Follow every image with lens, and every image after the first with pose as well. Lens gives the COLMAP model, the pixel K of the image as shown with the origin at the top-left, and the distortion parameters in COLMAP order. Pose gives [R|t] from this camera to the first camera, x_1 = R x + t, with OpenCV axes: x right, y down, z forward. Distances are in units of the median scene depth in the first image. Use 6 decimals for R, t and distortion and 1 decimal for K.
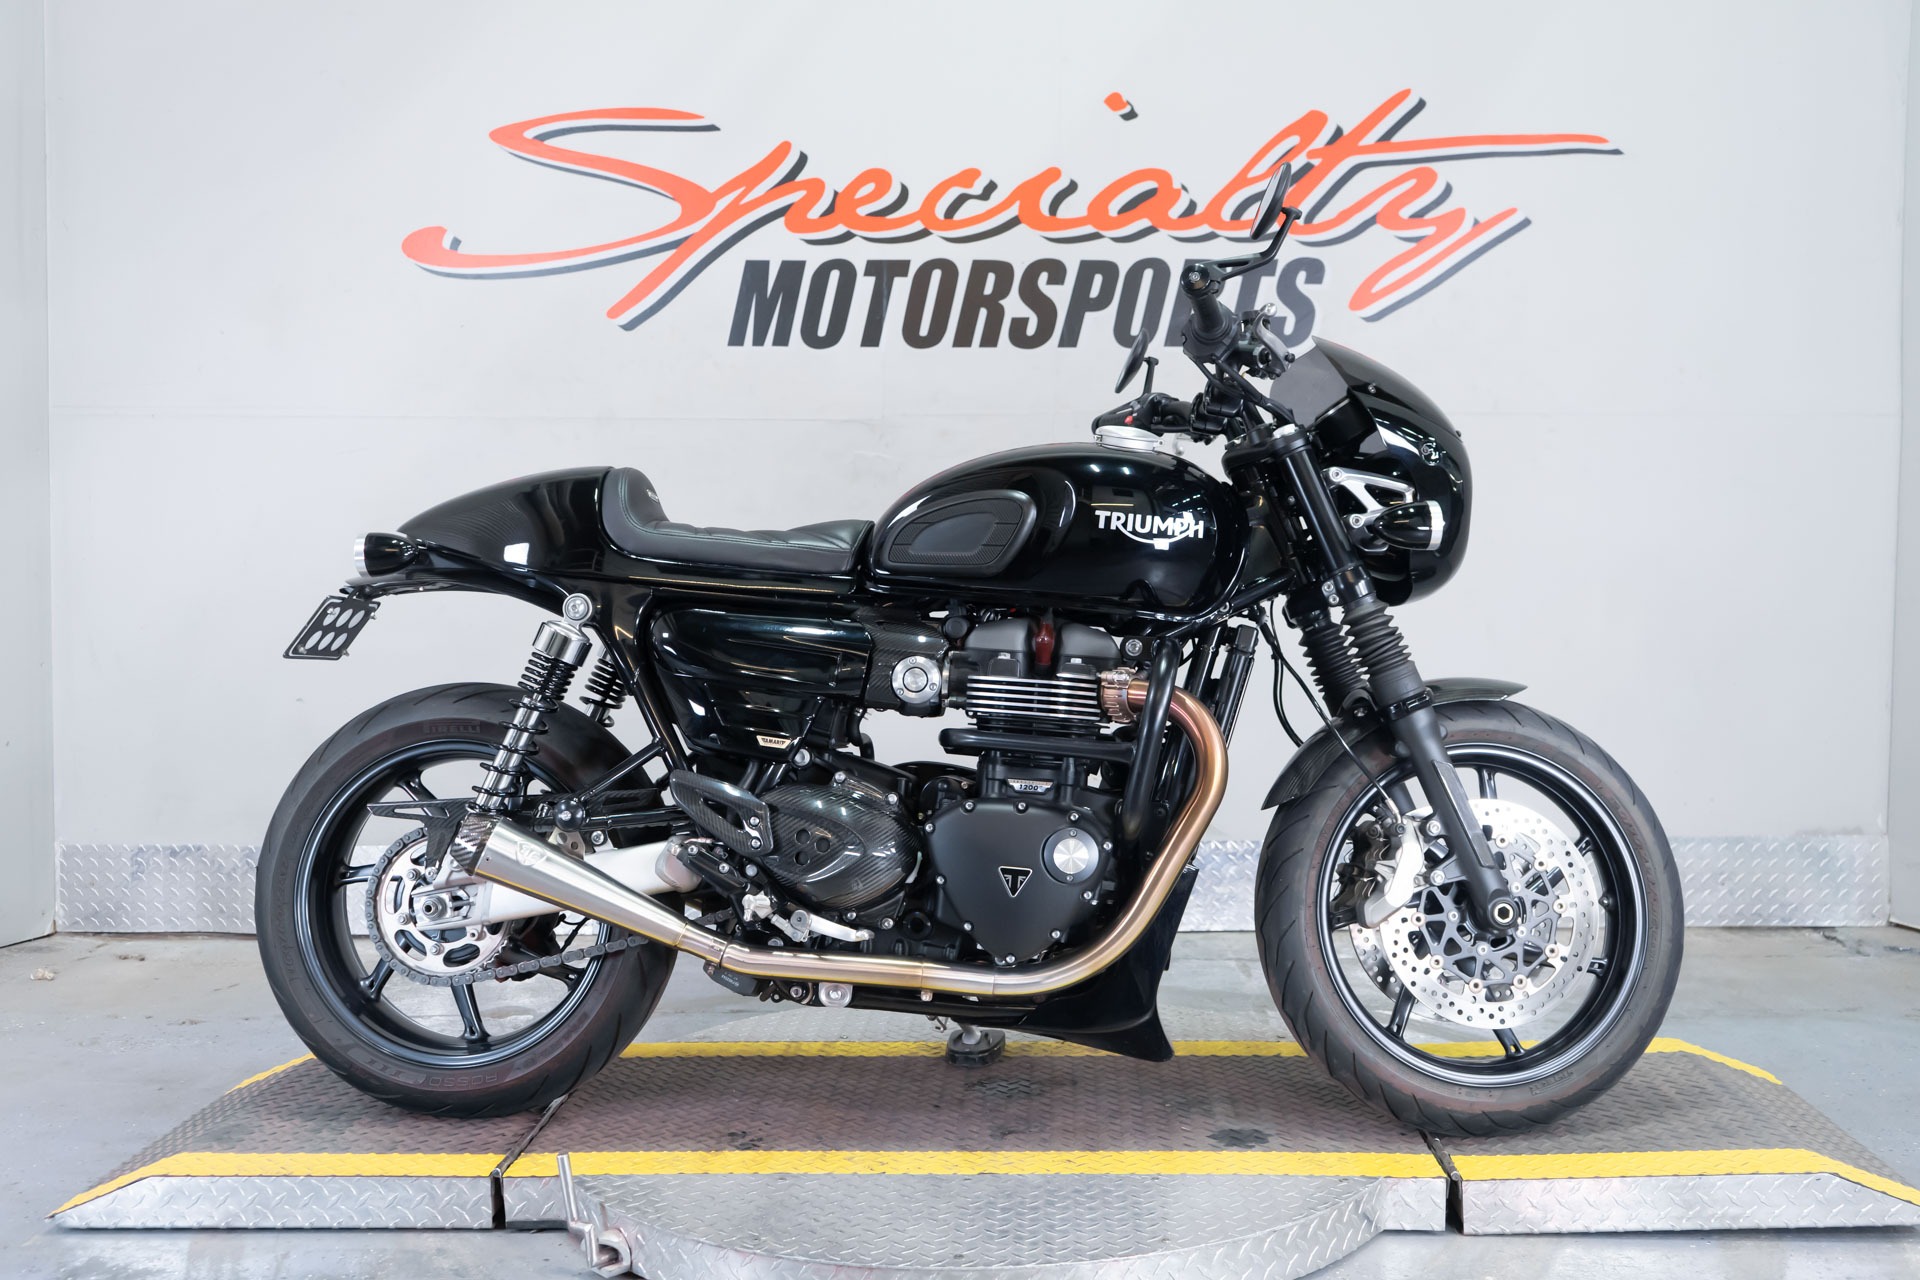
lens RADIAL K [[1797.8, 0, 970.2], [0, 1797.8, 647.0], [0, 0, 1]] dist [0.018355, 0.000000]
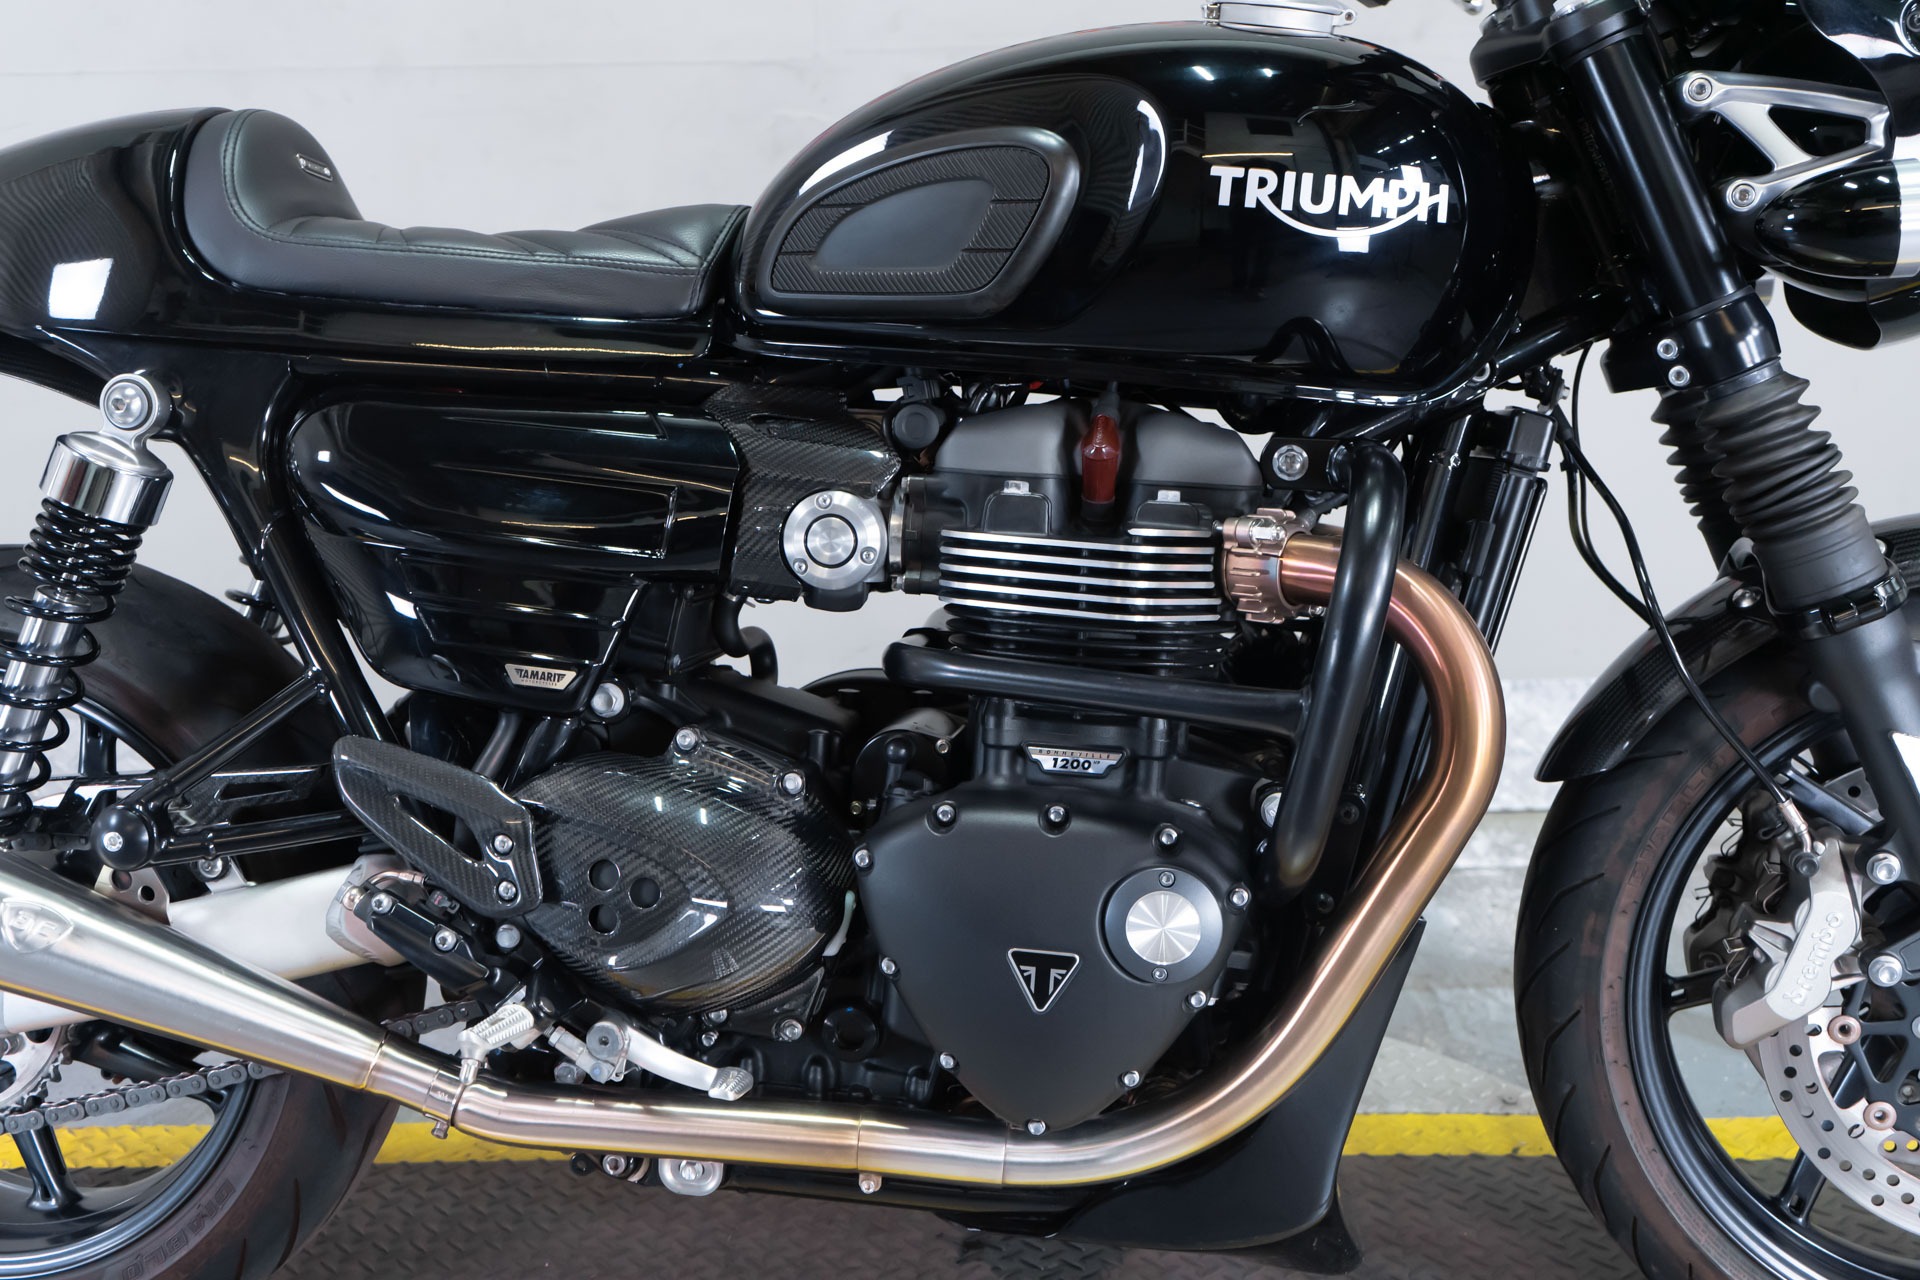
lens RADIAL K [[1884.7, 0, 953.1], [0, 1884.7, 643.4], [0, 0, 1]] dist [0.025323, 0.000000]
pose [[0.999271, -0.017303, -0.034025, 0.017442], [0.021945, 0.989742, 0.141168, -0.023489], [0.031234, -0.141812, 0.989401, 0.471516]]
